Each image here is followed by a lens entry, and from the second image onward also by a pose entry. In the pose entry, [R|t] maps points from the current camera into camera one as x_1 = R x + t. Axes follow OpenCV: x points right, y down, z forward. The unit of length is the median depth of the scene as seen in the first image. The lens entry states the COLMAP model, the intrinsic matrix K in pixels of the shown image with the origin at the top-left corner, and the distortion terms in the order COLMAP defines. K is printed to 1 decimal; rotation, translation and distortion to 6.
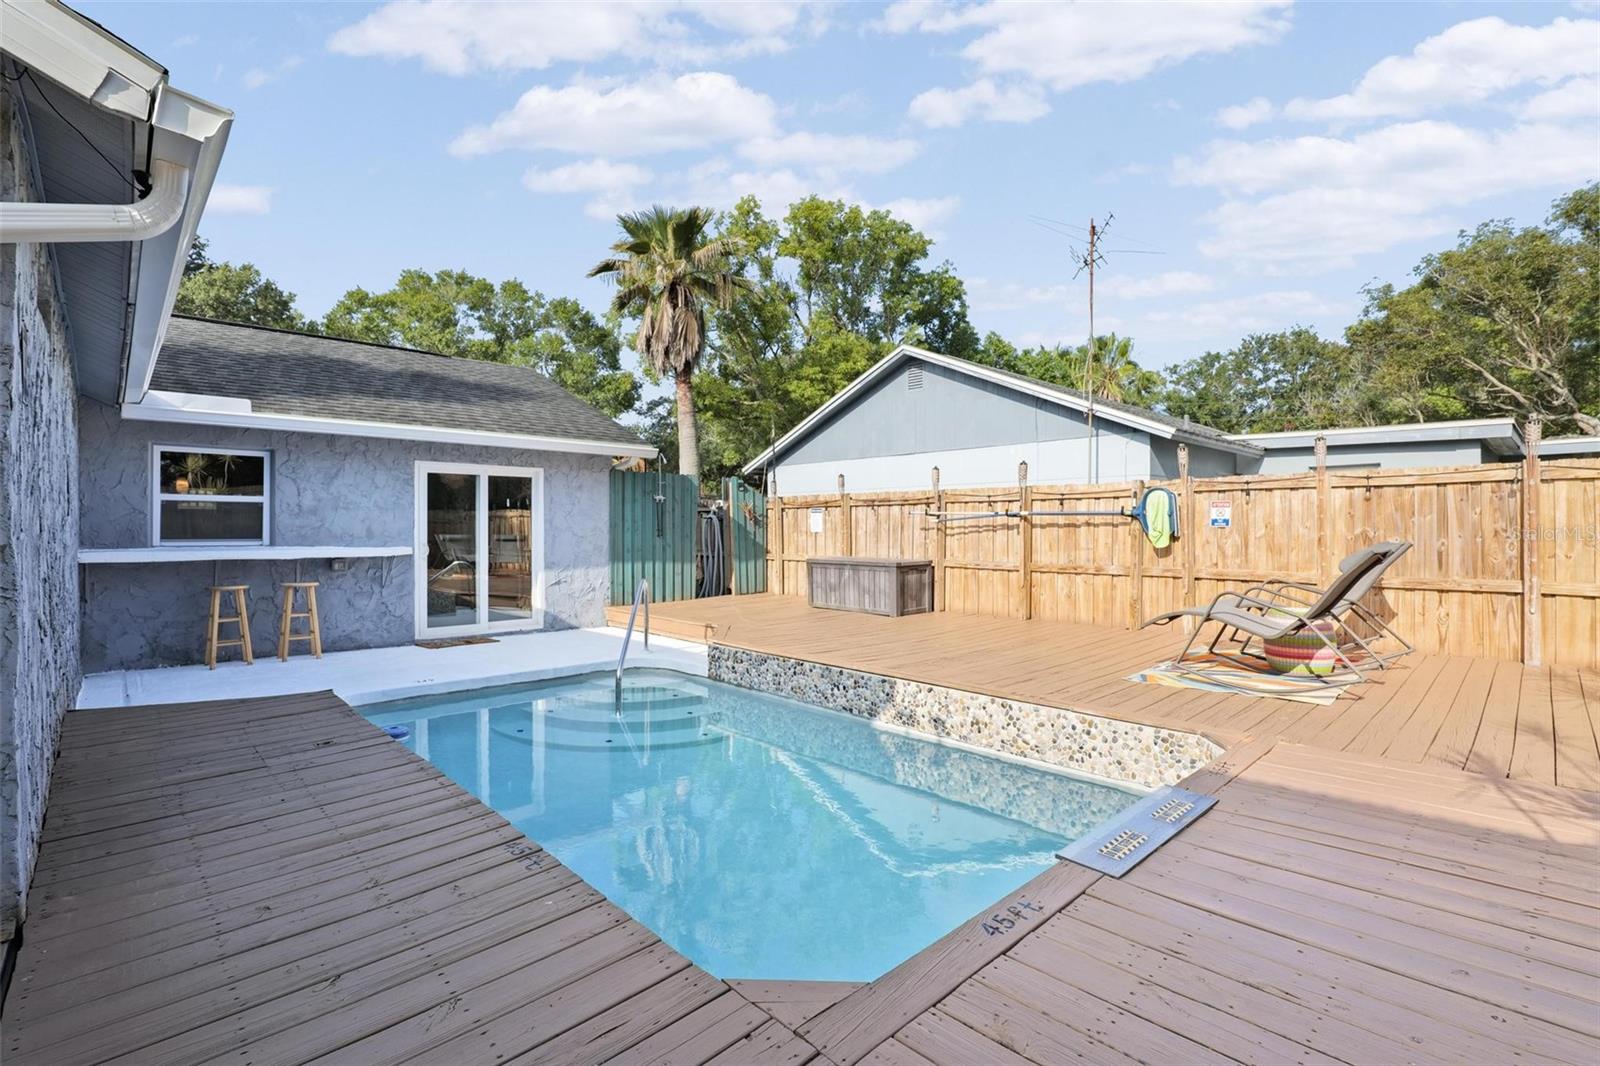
lens RADIAL K [[739.2, 0, 800.5], [0, 739.2, 531.7], [0, 0, 1]] dist [-0.024449, 0.006218]
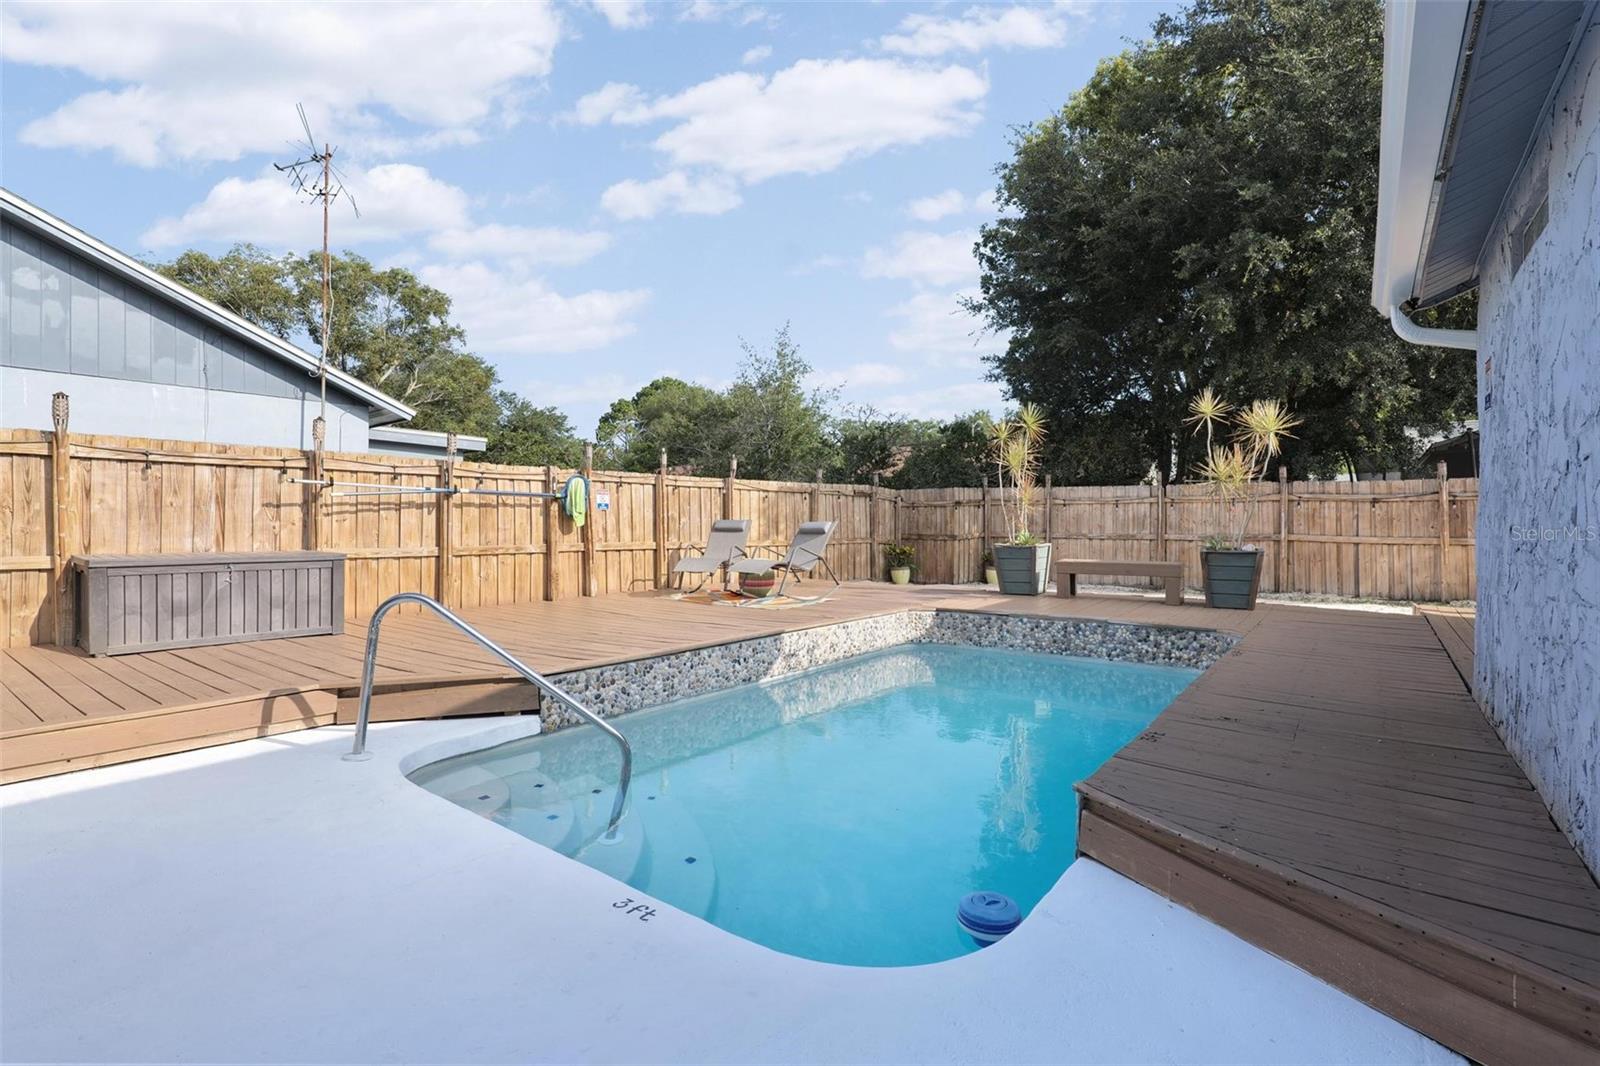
lens RADIAL K [[739.2, 0, 800.5], [0, 739.2, 531.7], [0, 0, 1]] dist [-0.024449, 0.006218]
pose [[-0.152742, -0.009835, 0.988217, -0.951898], [0.003927, 0.999937, 0.010559, 0.024968], [-0.988258, 0.005494, -0.152694, 1.076100]]
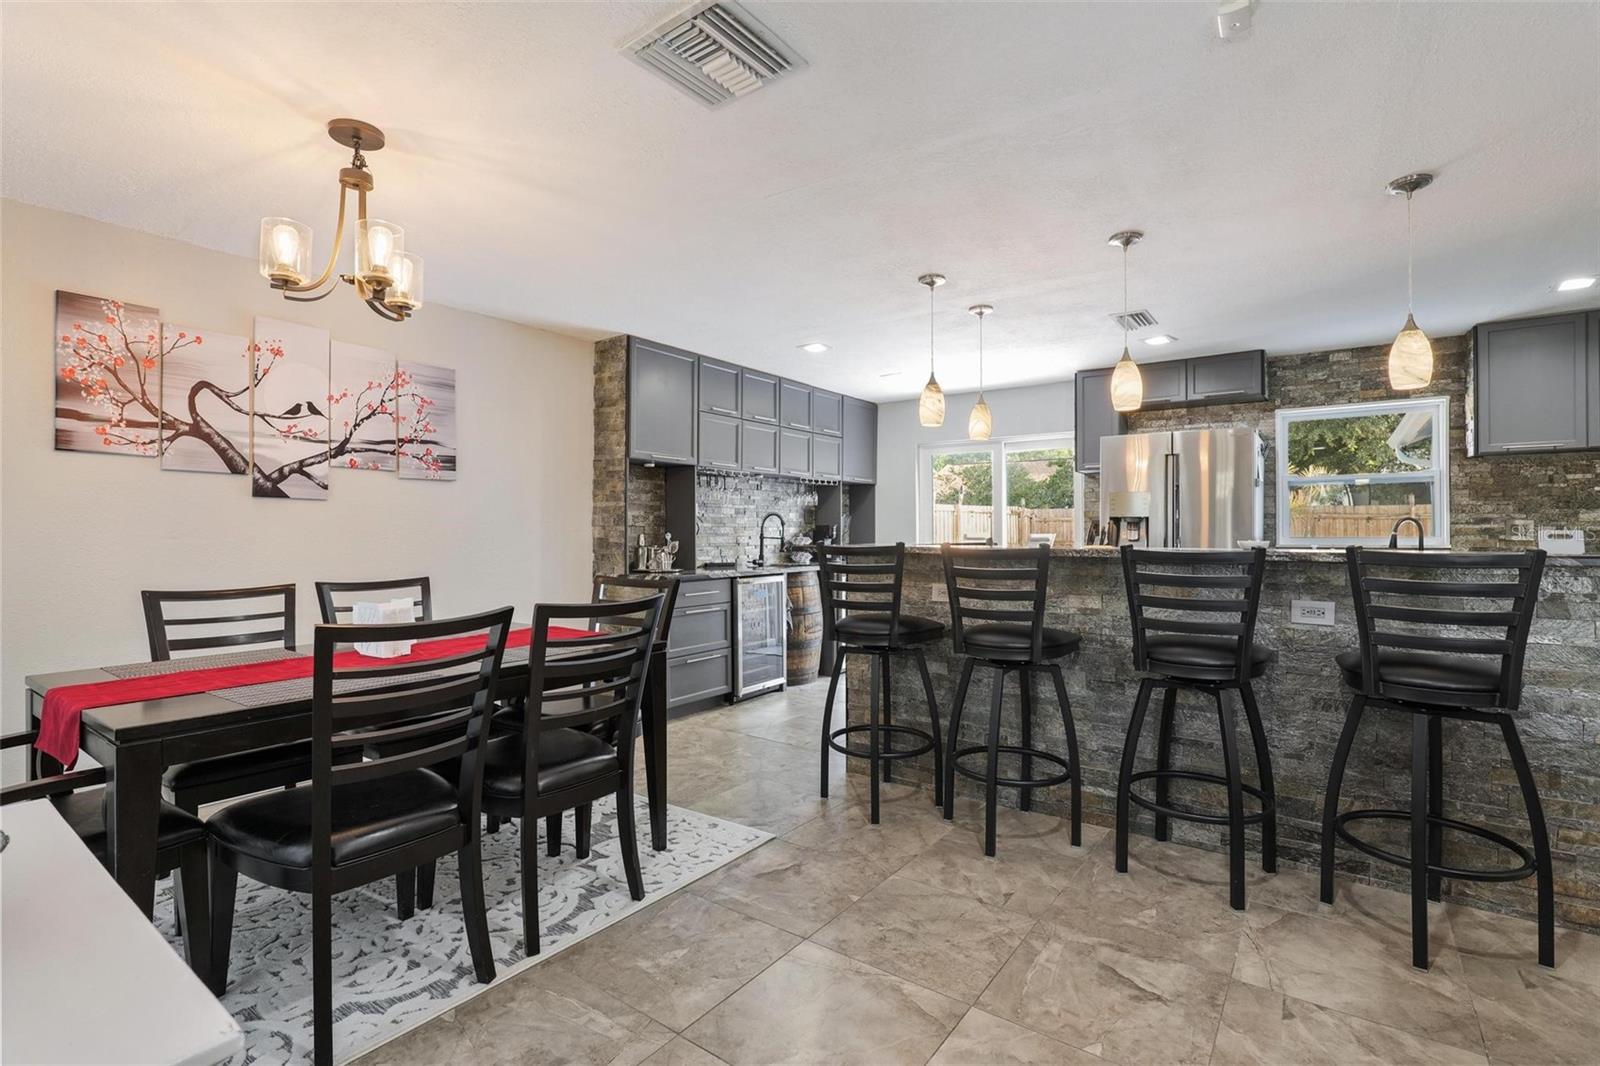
lens RADIAL K [[739.2, 0, 800.5], [0, 739.2, 531.7], [0, 0, 1]] dist [-0.024449, 0.006218]
pose [[-0.183219, -0.001399, 0.983071, -1.783953], [0.006694, 0.999974, 0.002671, -0.000226], [-0.983049, 0.007070, -0.183205, 2.111301]]
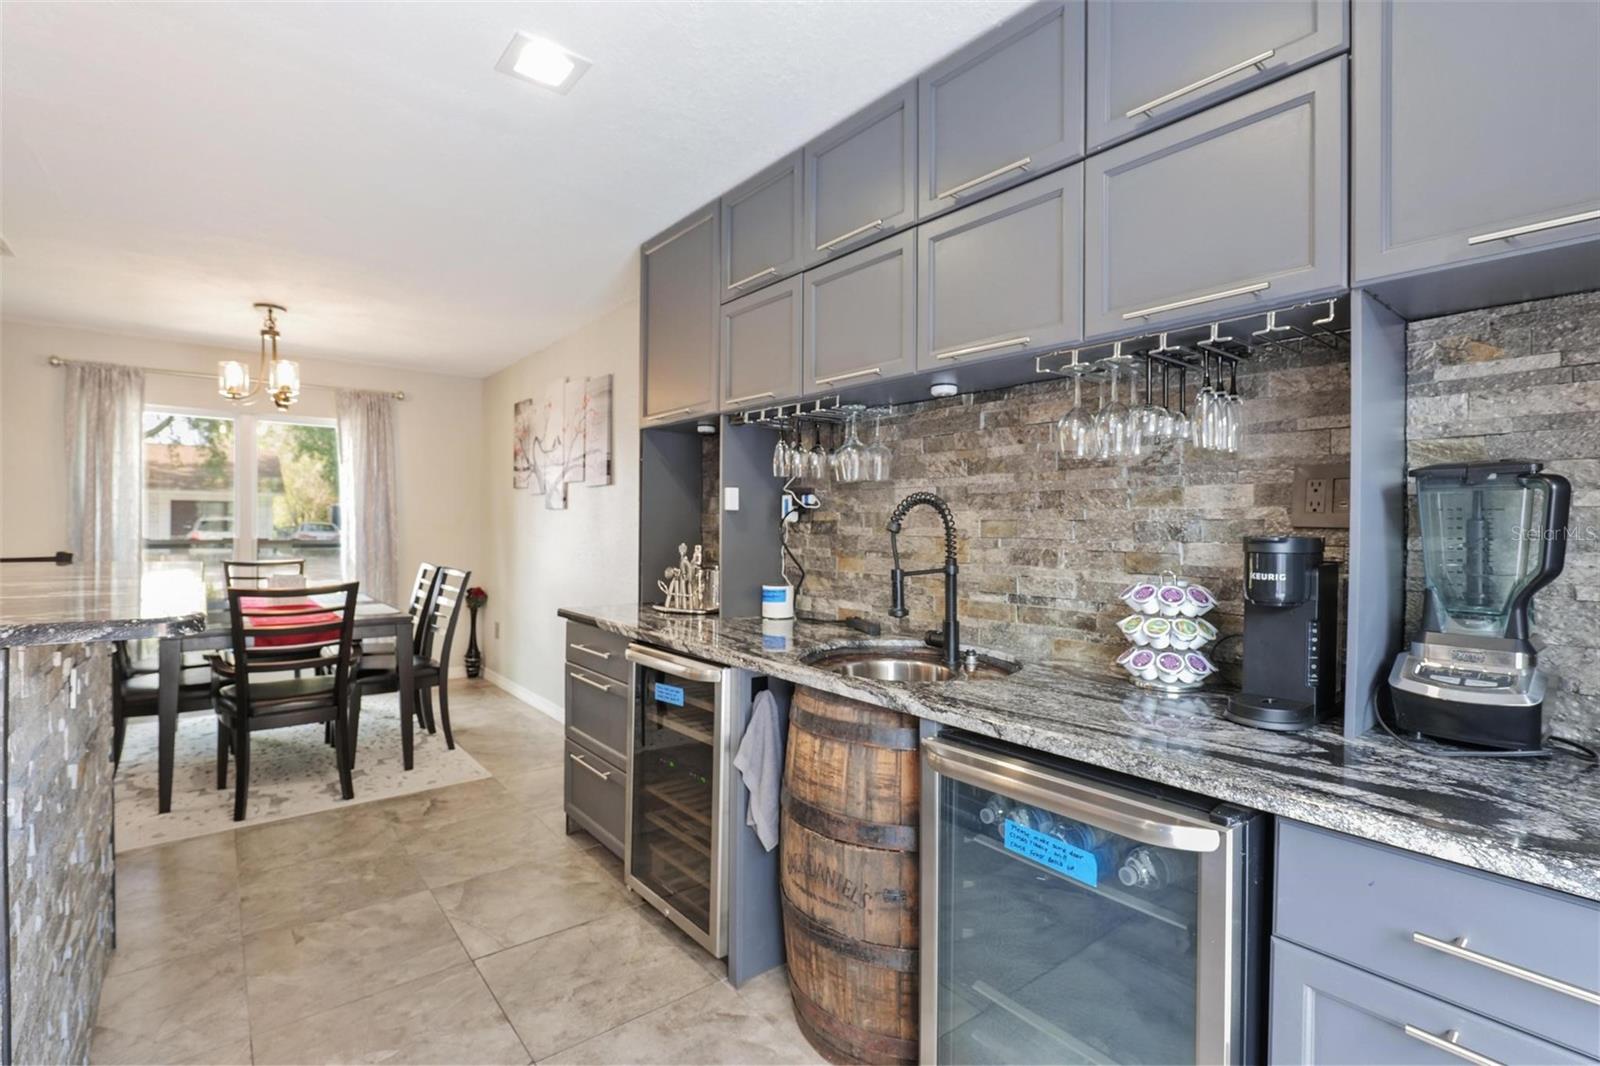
lens RADIAL K [[724.4, 0, 800.0], [0, 724.4, 533.0], [0, 0, 1]] dist [-0.012328, 0.000196]
pose [[0.996637, 0.009885, -0.081344, -0.761206], [-0.009493, 0.999941, 0.005199, -0.008111], [0.081390, -0.004409, 0.996673, 1.613890]]
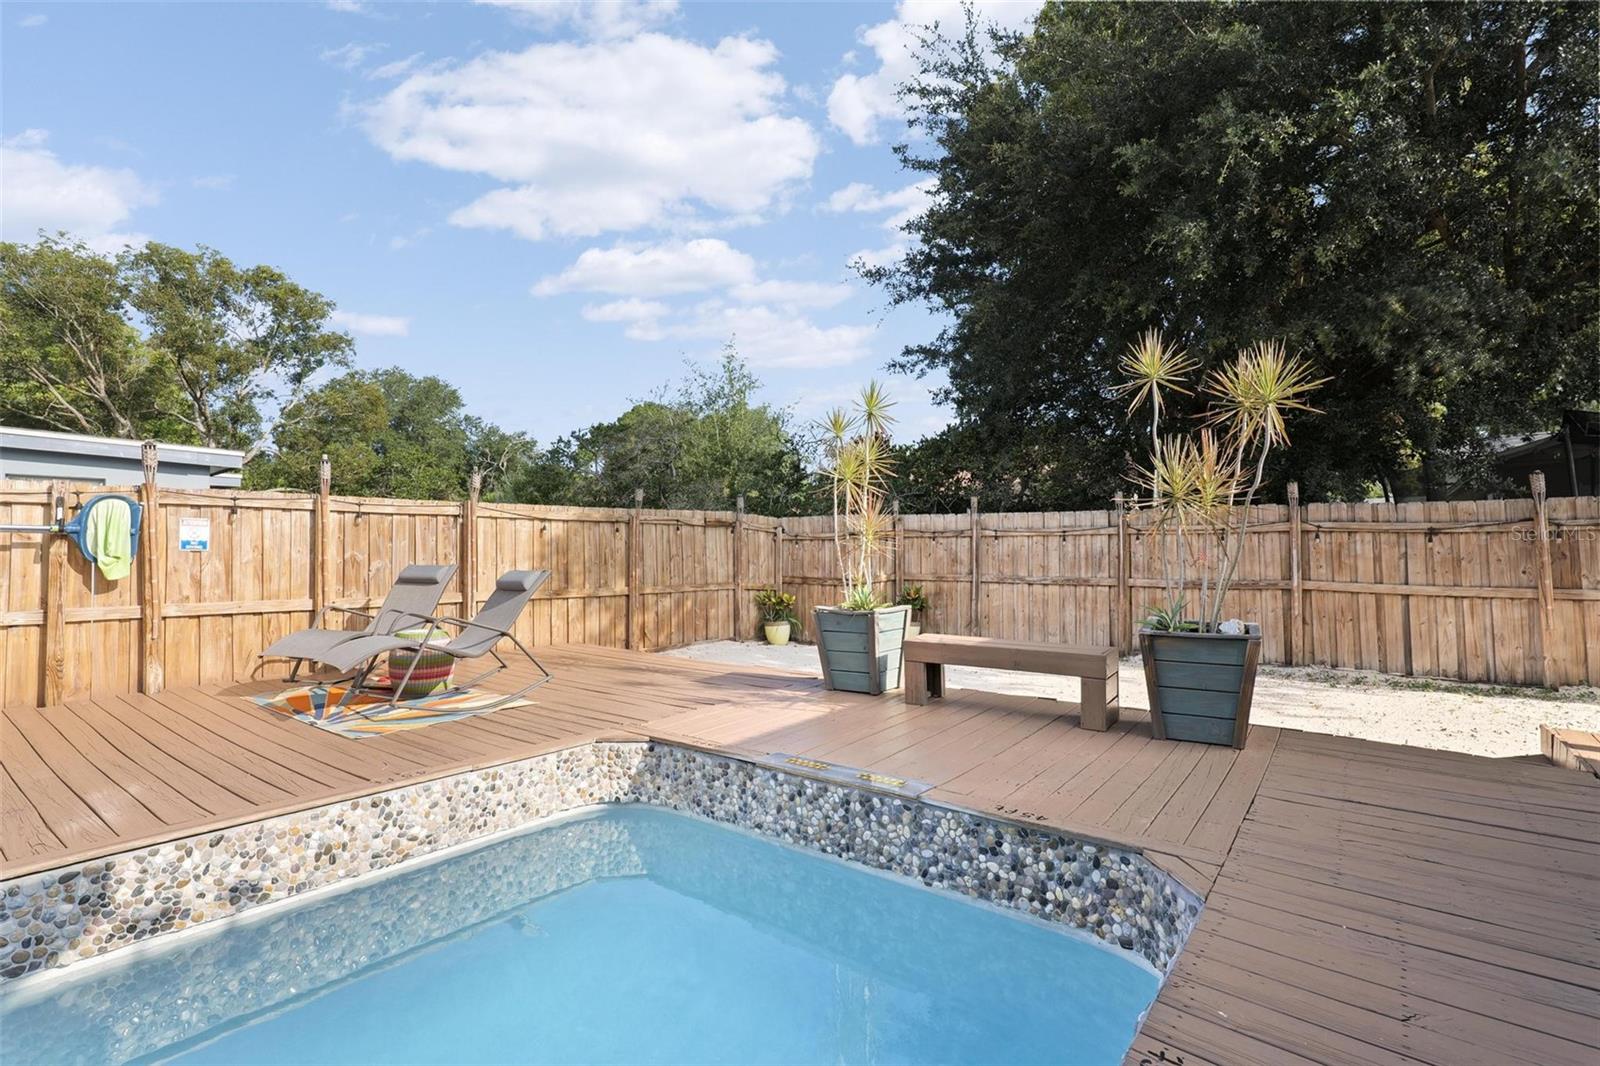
lens RADIAL K [[739.2, 0, 800.5], [0, 739.2, 531.7], [0, 0, 1]] dist [-0.024449, 0.006218]
pose [[-0.143275, 0.027714, 0.989295, -0.394558], [0.005876, 0.999614, -0.027152, -0.002128], [-0.989665, 0.001923, -0.143383, 0.574301]]
